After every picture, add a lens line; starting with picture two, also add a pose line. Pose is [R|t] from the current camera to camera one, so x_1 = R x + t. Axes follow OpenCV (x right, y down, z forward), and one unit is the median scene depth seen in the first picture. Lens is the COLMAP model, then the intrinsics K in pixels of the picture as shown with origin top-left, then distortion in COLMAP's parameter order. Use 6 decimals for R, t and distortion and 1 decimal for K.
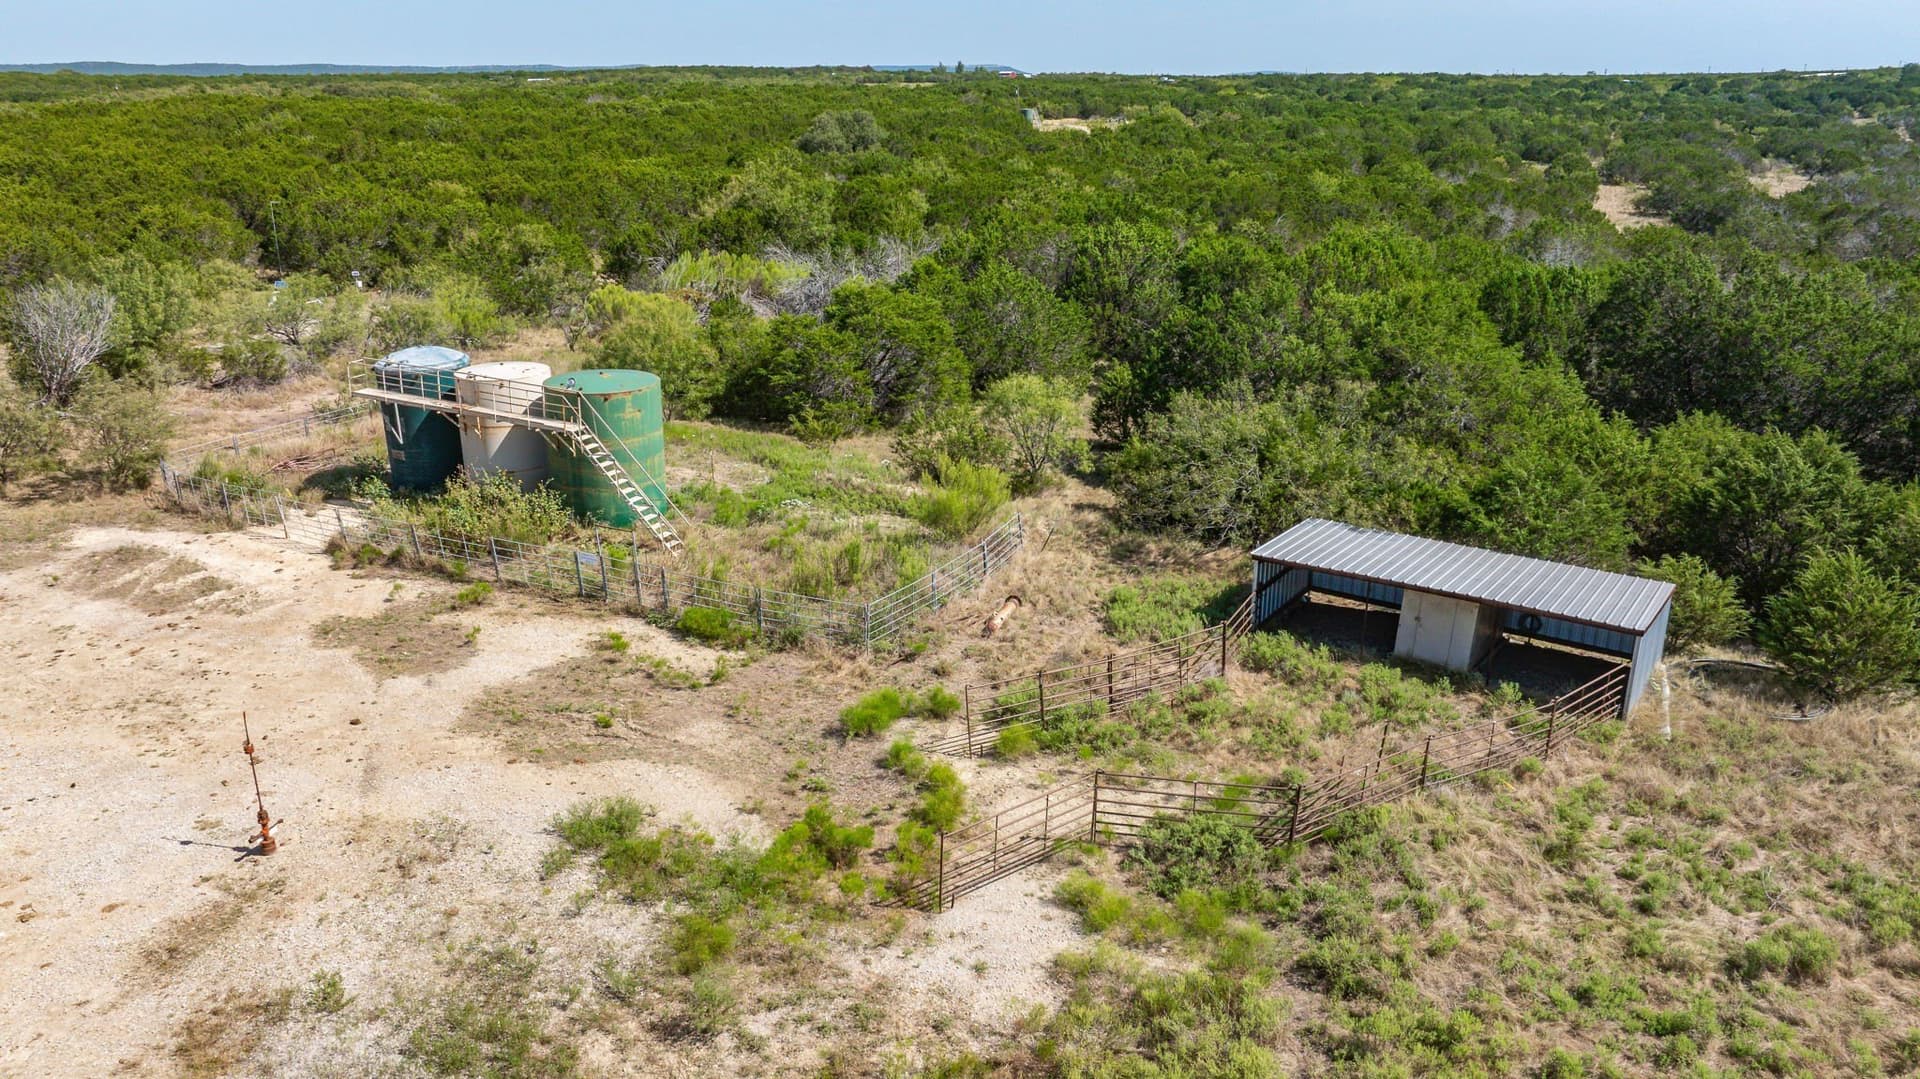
lens RADIAL K [[1338.7, 0, 960.0], [0, 1338.7, 539.5], [0, 0, 1]] dist [-0.035005, 0.025594]
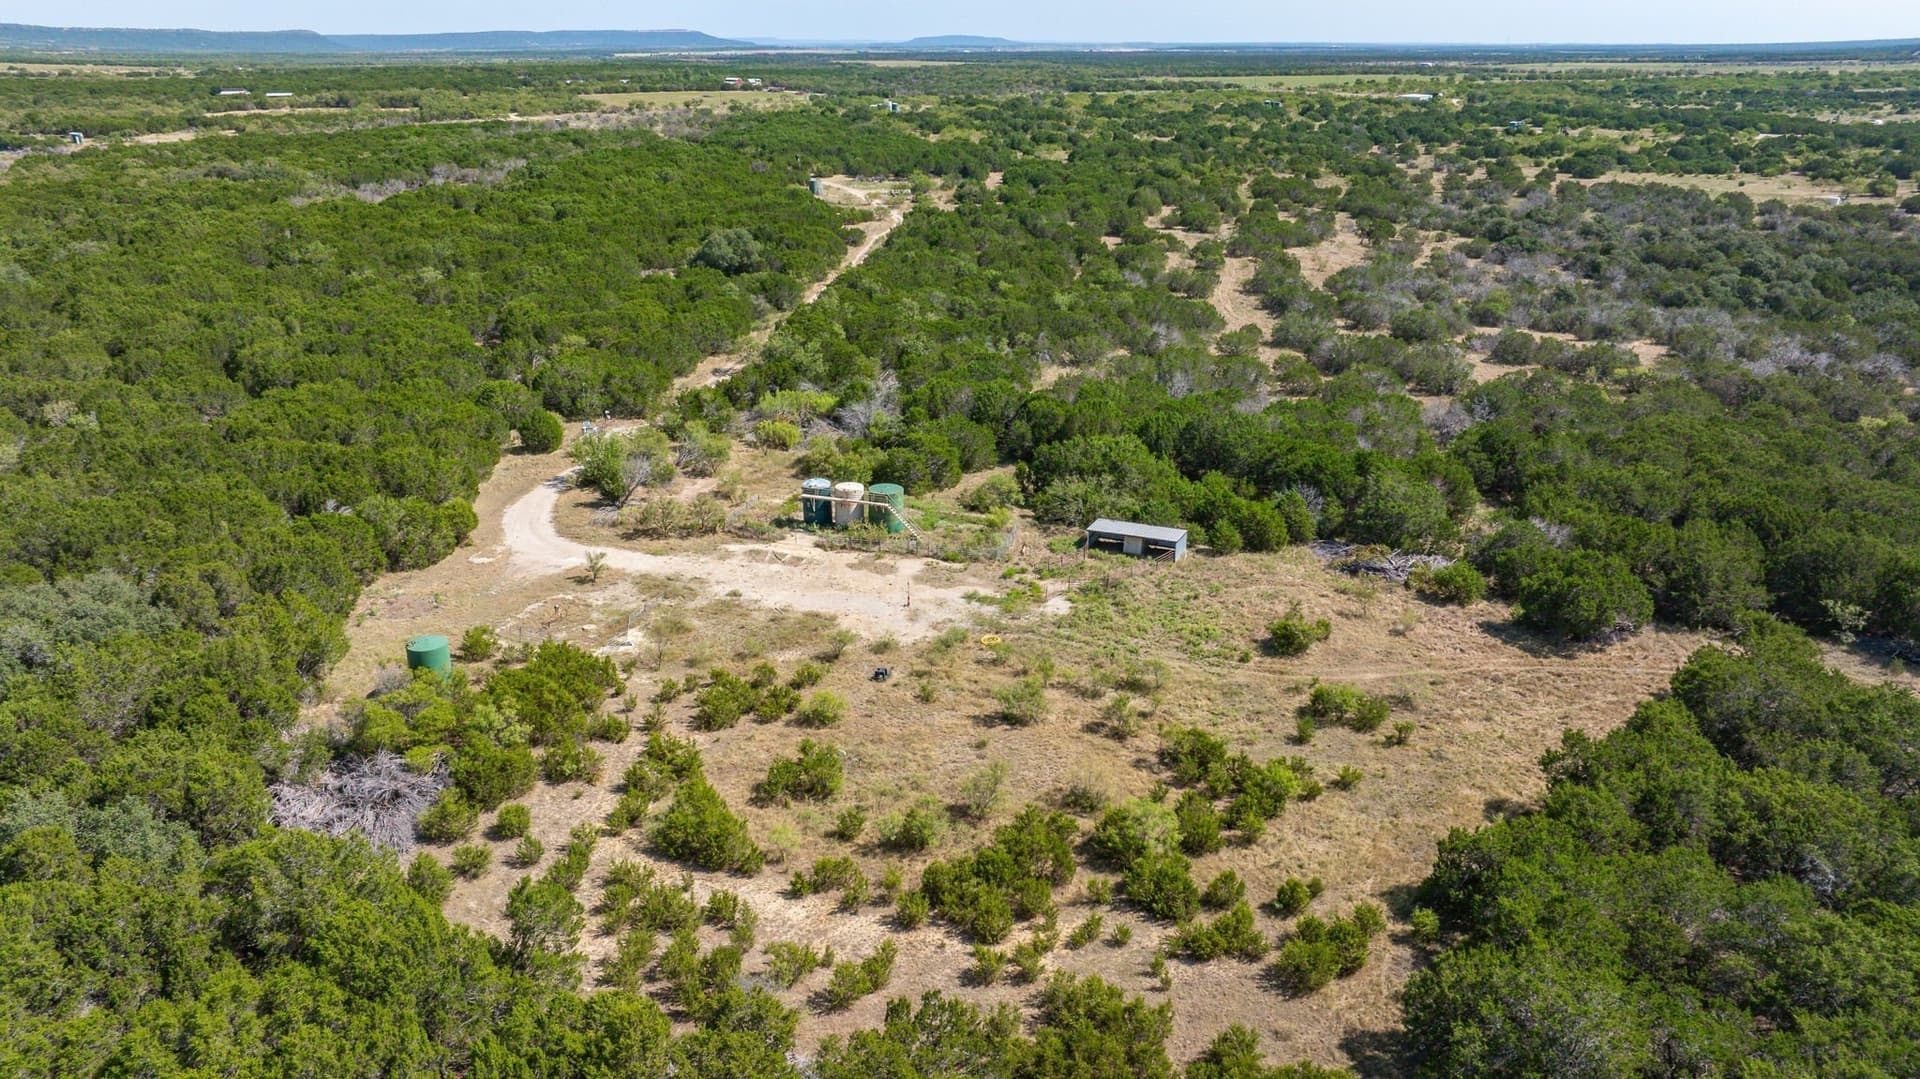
lens RADIAL K [[1338.7, 0, 960.0], [0, 1338.7, 539.5], [0, 0, 1]] dist [-0.035005, 0.025594]
pose [[0.976140, -0.068361, 0.206103, -0.974471], [0.063190, 0.997502, 0.031576, -0.109712], [-0.207747, -0.017799, 0.978021, -2.815954]]
